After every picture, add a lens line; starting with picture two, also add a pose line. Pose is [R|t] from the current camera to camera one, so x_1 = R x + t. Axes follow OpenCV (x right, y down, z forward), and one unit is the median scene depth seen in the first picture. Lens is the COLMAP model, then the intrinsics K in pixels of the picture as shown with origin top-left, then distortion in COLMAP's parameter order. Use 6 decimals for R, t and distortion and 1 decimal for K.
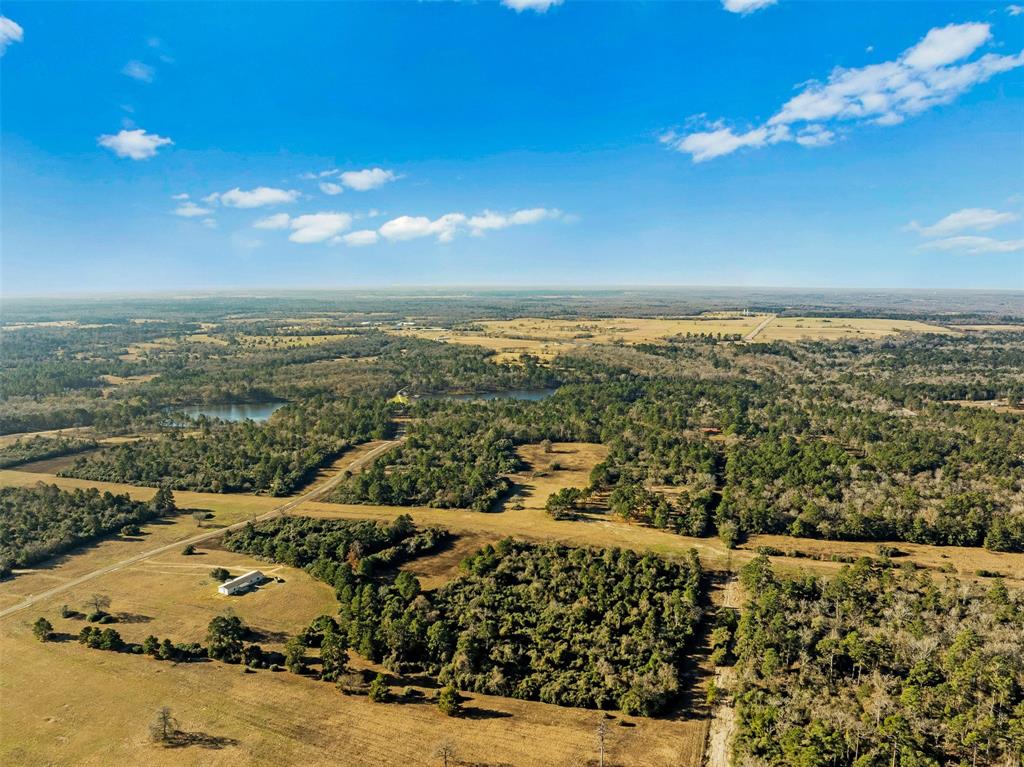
lens RADIAL K [[725.4, 0, 512.0], [0, 725.4, 383.5], [0, 0, 1]] dist [-0.034575, -0.003418]
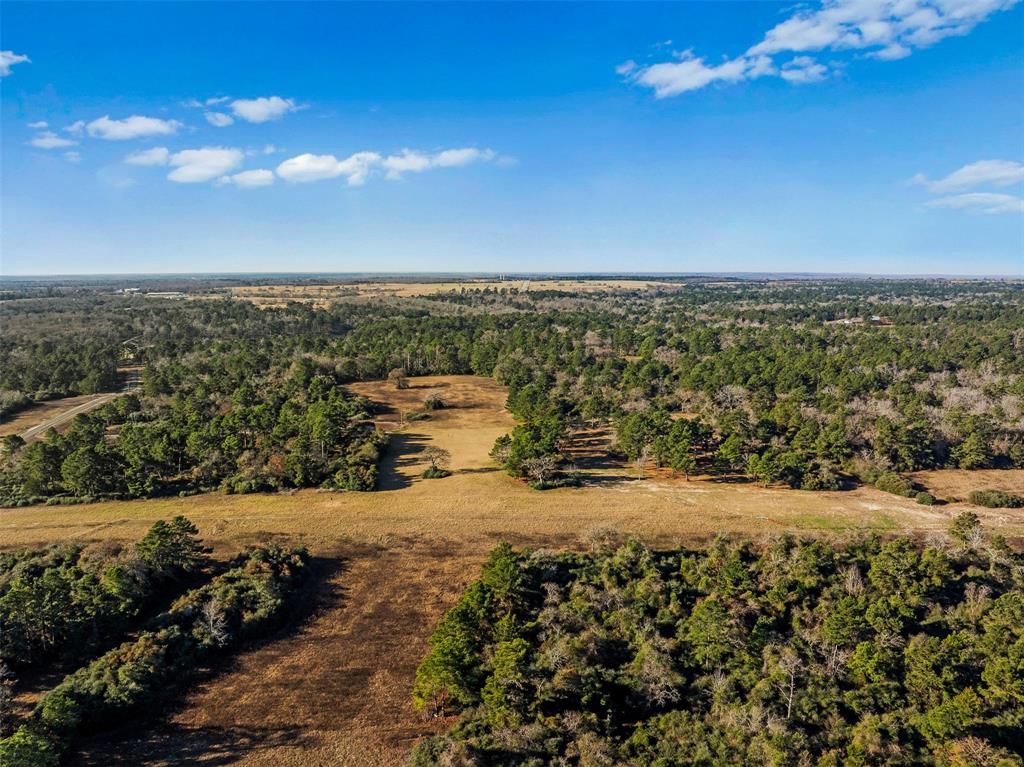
lens RADIAL K [[725.4, 0, 512.0], [0, 725.4, 383.5], [0, 0, 1]] dist [-0.034575, -0.003418]
pose [[0.940743, -0.060355, 0.333705, -0.093123], [0.049183, 0.997913, 0.041834, 0.097381], [-0.335534, -0.022943, 0.941749, 0.550346]]
